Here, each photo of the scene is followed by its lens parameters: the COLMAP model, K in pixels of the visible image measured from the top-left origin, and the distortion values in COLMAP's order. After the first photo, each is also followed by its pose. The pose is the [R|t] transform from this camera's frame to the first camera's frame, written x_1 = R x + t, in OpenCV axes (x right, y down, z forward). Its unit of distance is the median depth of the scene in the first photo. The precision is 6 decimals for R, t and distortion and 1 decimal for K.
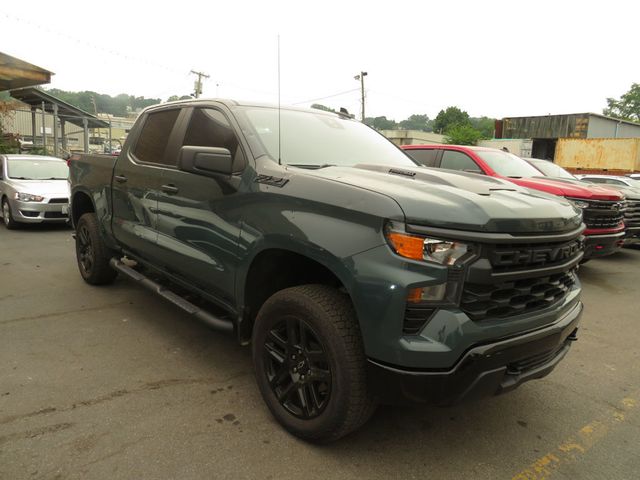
lens RADIAL K [[461.4, 0, 319.3], [0, 461.4, 261.1], [0, 0, 1]] dist [-0.020946, 0.006955]
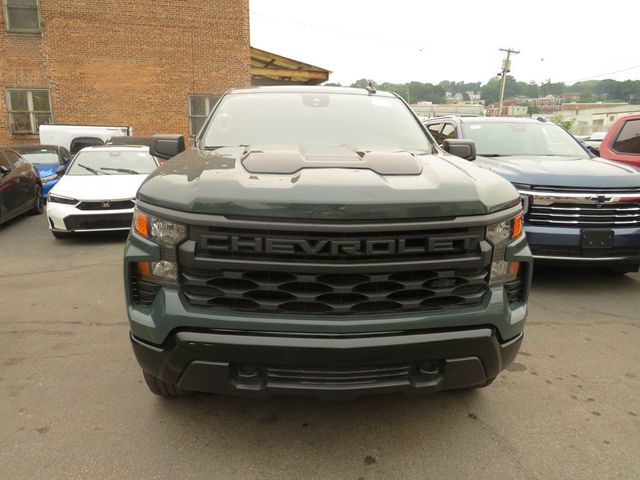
lens RADIAL K [[461.4, 0, 319.3], [0, 461.4, 261.1], [0, 0, 1]] dist [-0.020946, 0.006955]
pose [[0.786117, 0.119929, -0.606331, 0.841358], [-0.100164, 0.992746, 0.066496, -0.038481], [0.609907, 0.008459, 0.792428, 0.307339]]
